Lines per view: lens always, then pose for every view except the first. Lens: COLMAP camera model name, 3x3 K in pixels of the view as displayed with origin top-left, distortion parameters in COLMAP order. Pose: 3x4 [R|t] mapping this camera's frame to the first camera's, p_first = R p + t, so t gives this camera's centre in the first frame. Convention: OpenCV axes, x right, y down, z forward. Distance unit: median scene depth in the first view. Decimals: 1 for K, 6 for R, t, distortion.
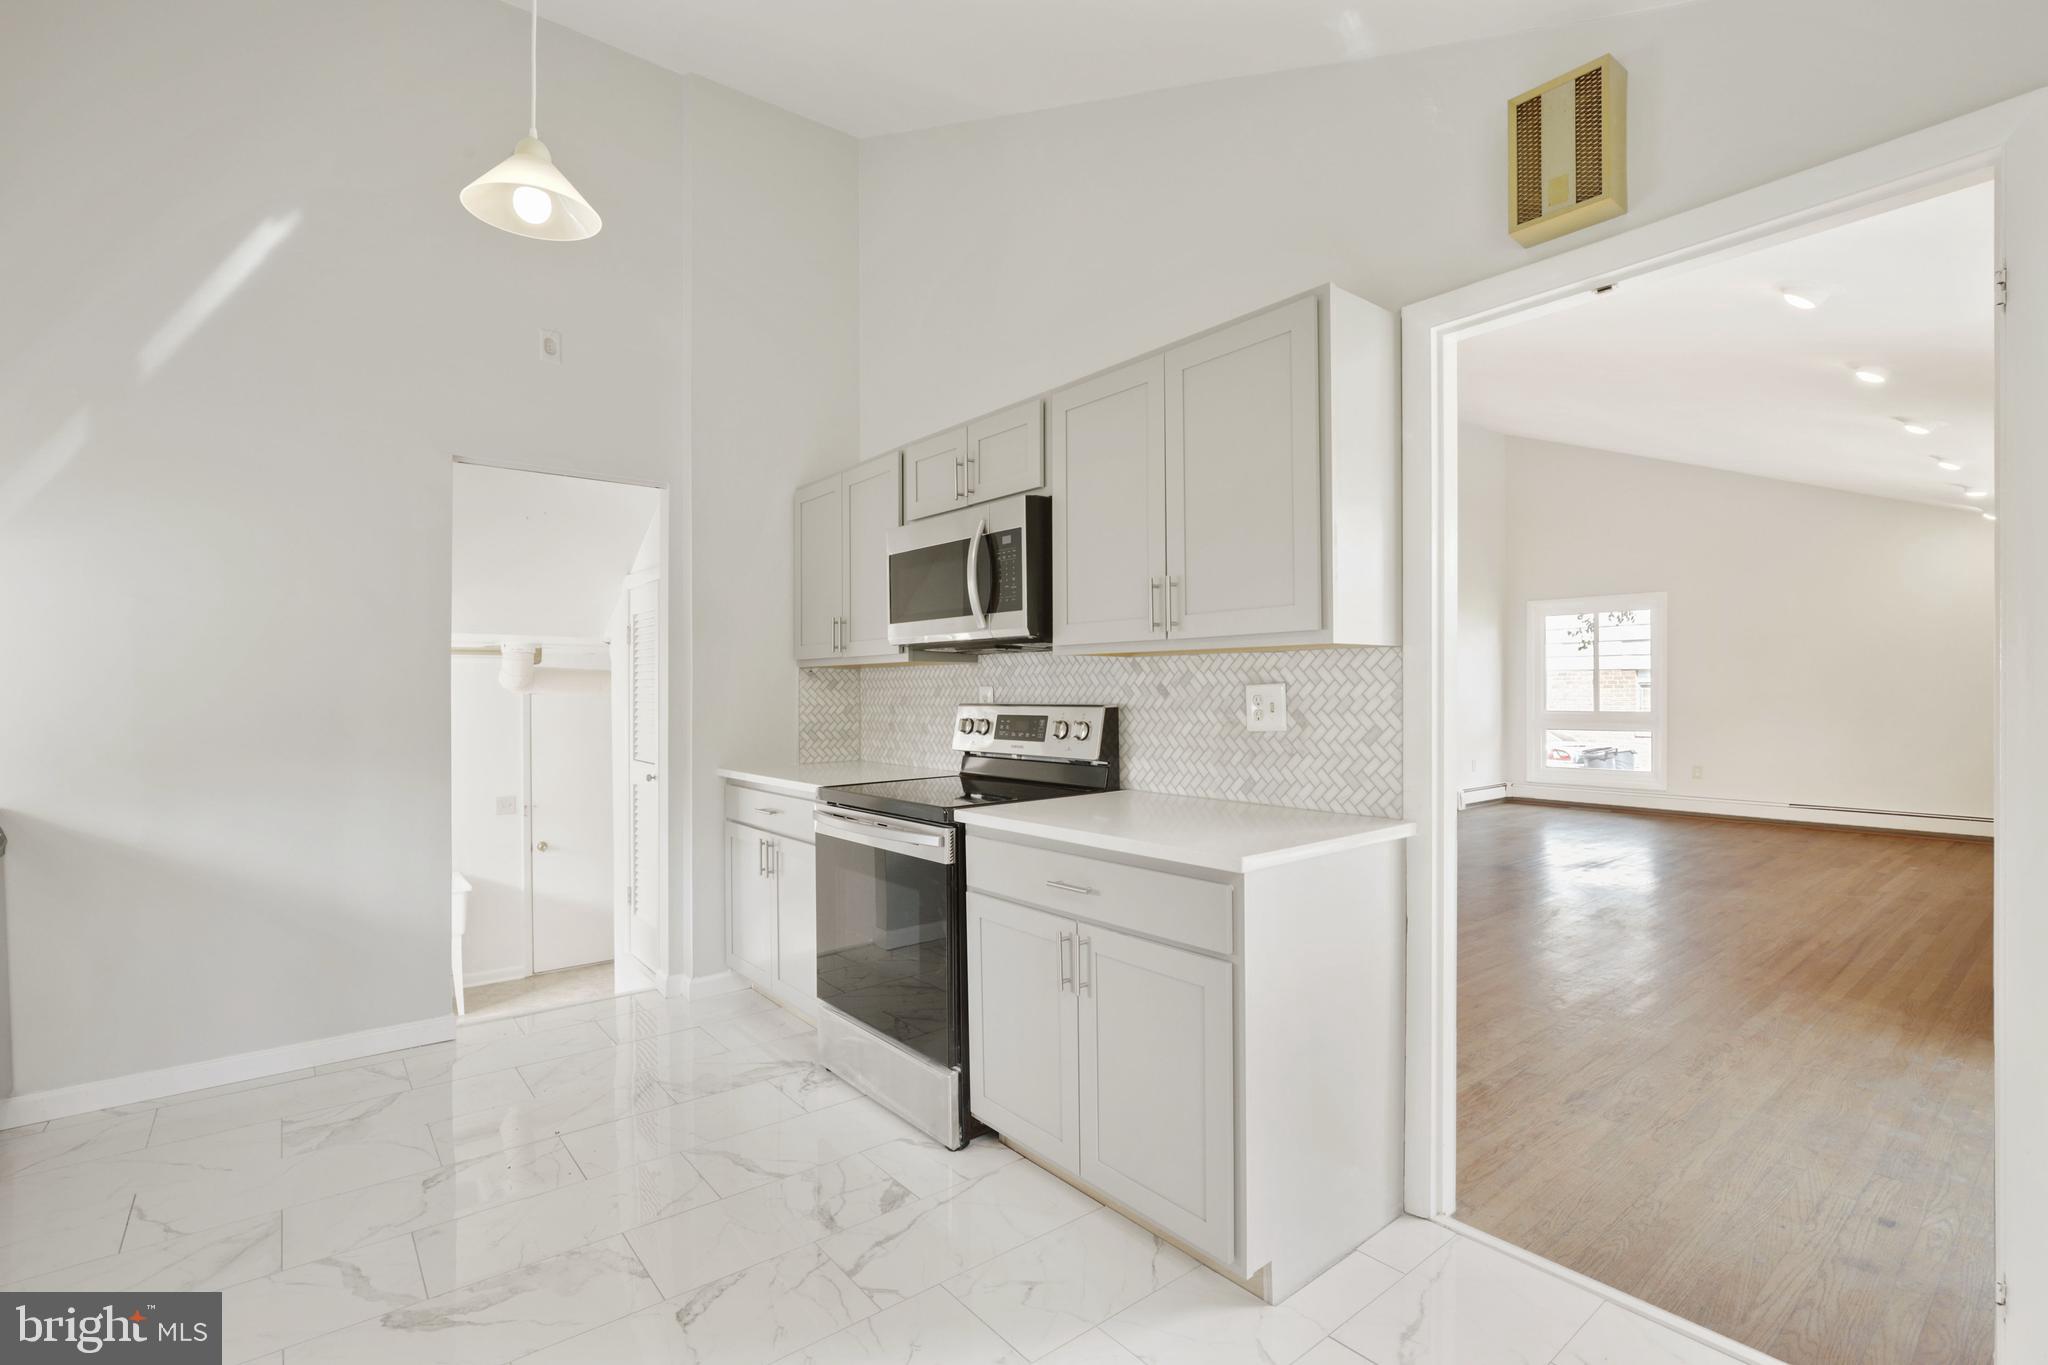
lens RADIAL K [[946.4, 0, 1030.6], [0, 946.4, 690.8], [0, 0, 1]] dist [-0.013722, 0.000675]
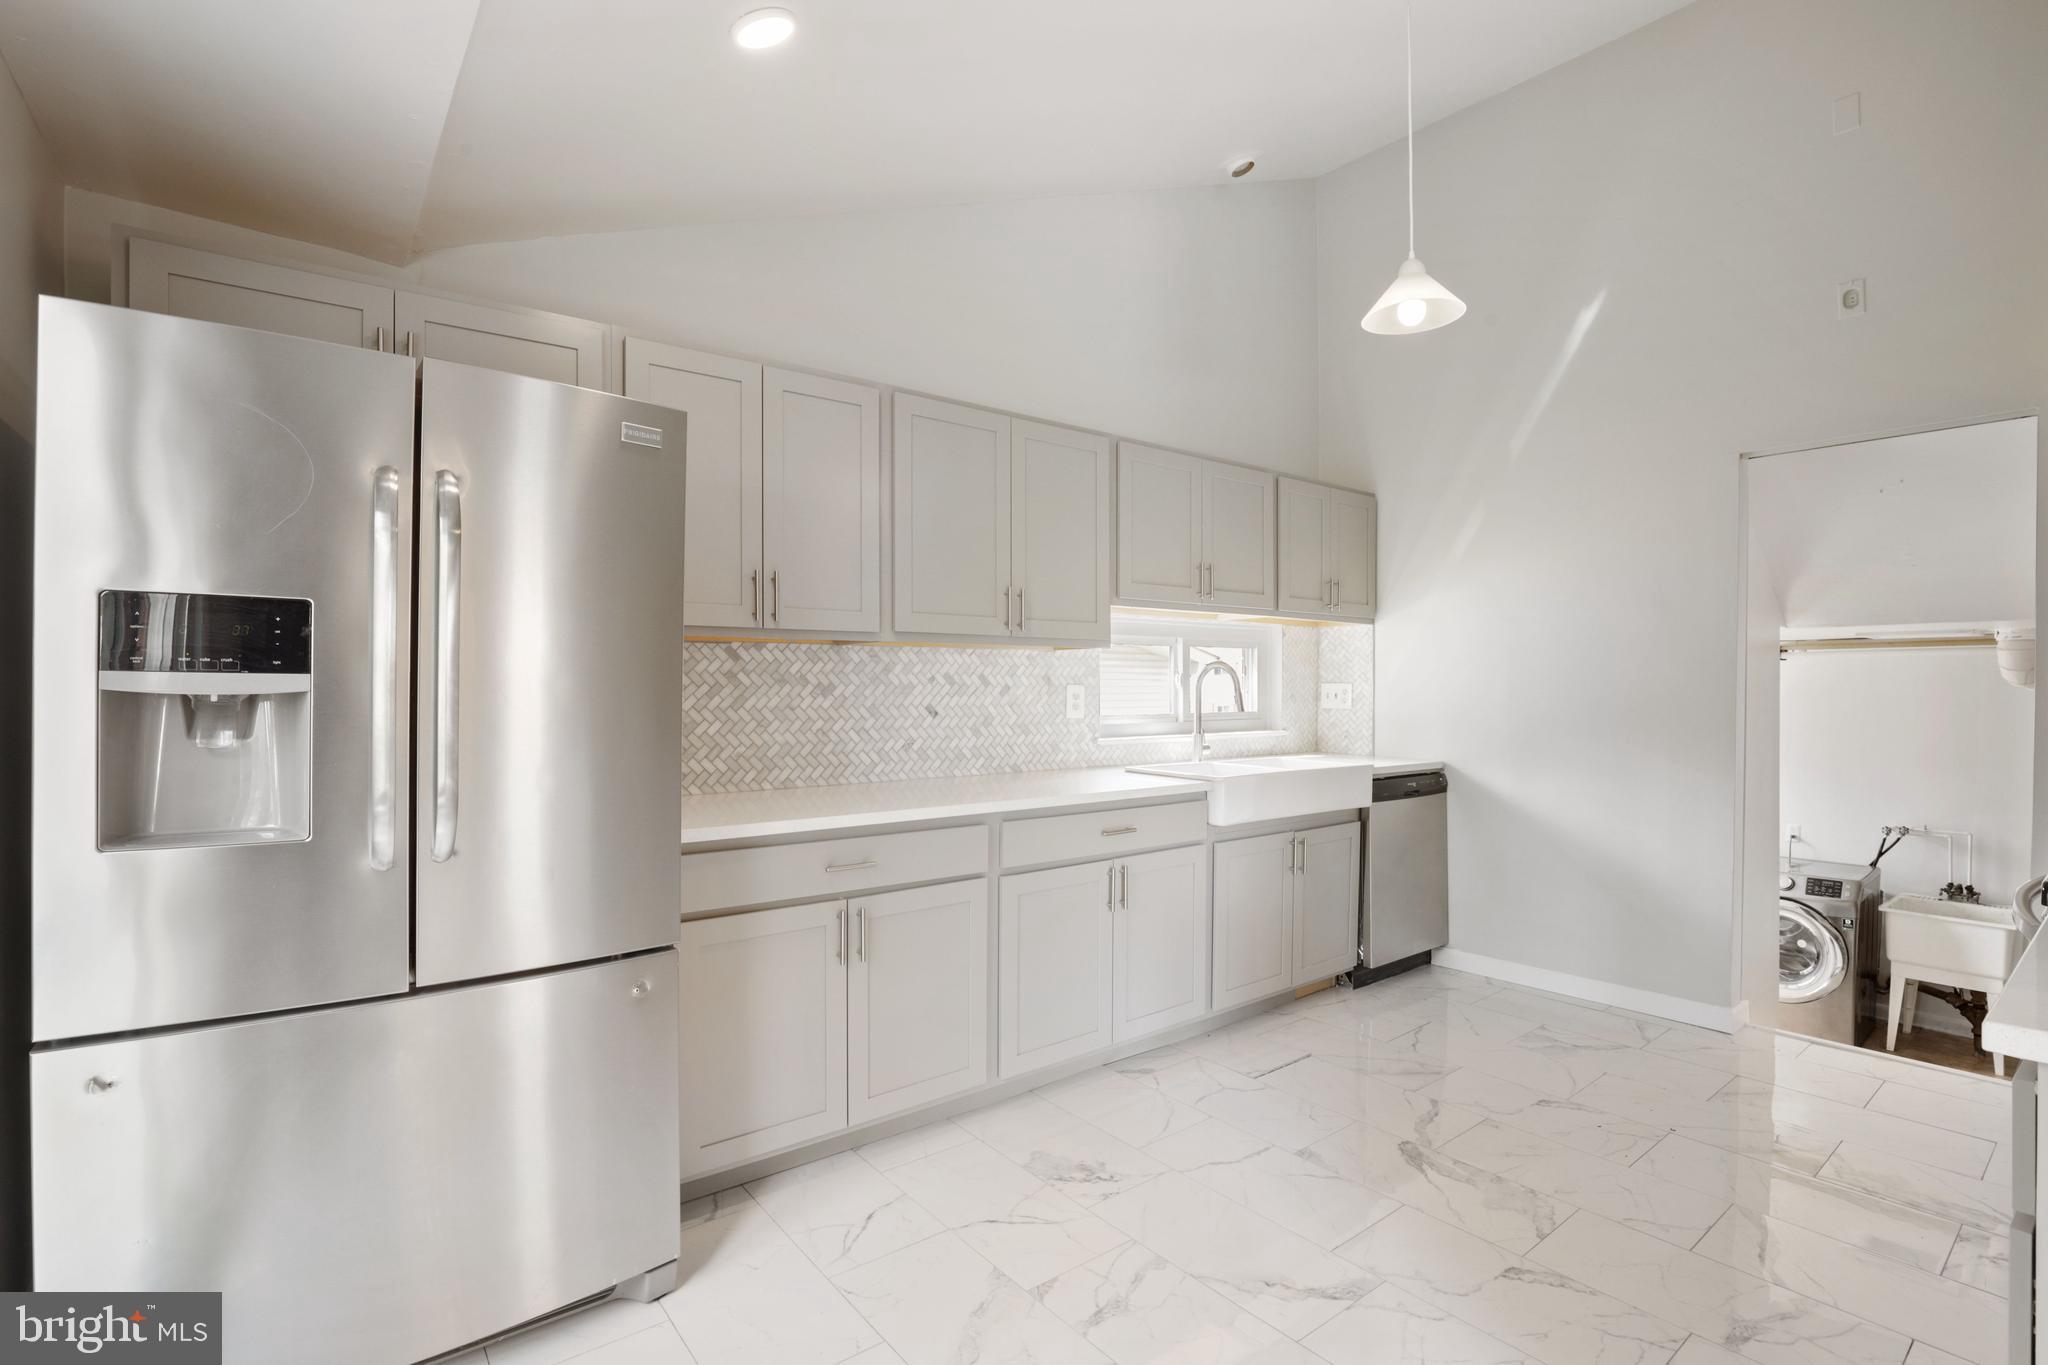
lens RADIAL K [[946.4, 0, 1032.6], [0, 946.4, 684.3], [0, 0, 1]] dist [-0.013722, 0.000675]
pose [[-0.004596, 0.000068, -0.999989, 0.551805], [-0.002206, 0.999998, 0.000078, -0.004082], [0.999987, 0.002207, -0.004596, 0.355411]]
